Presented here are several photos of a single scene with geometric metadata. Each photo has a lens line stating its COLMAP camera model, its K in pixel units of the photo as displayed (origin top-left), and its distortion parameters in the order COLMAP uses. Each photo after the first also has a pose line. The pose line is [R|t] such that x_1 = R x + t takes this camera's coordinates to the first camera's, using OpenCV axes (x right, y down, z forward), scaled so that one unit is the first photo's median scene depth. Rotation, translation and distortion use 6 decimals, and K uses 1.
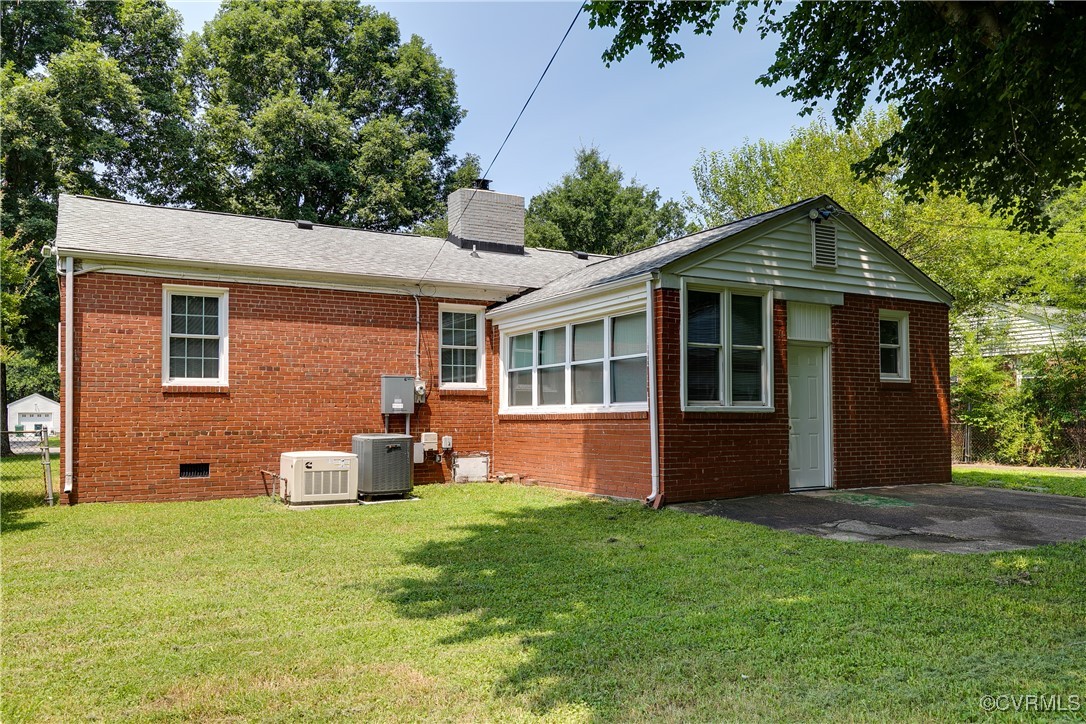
lens RADIAL K [[819.0, 0, 544.5], [0, 819.0, 364.8], [0, 0, 1]] dist [0.002553, 0.001098]
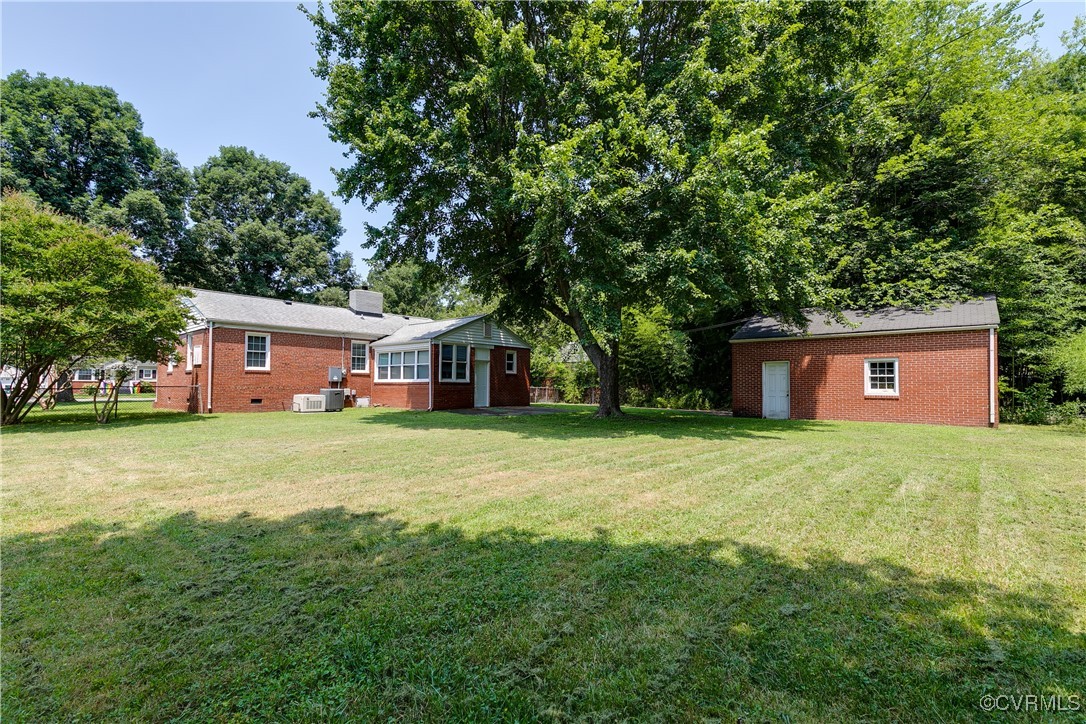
lens RADIAL K [[498.5, 0, 546.0], [0, 498.5, 370.8], [0, 0, 1]] dist [0.016960, 0.000464]
pose [[0.945724, 0.021248, 0.324274, -0.058991], [-0.032153, 0.999082, 0.028308, -0.045094], [-0.323375, -0.037198, 0.945539, -0.796642]]
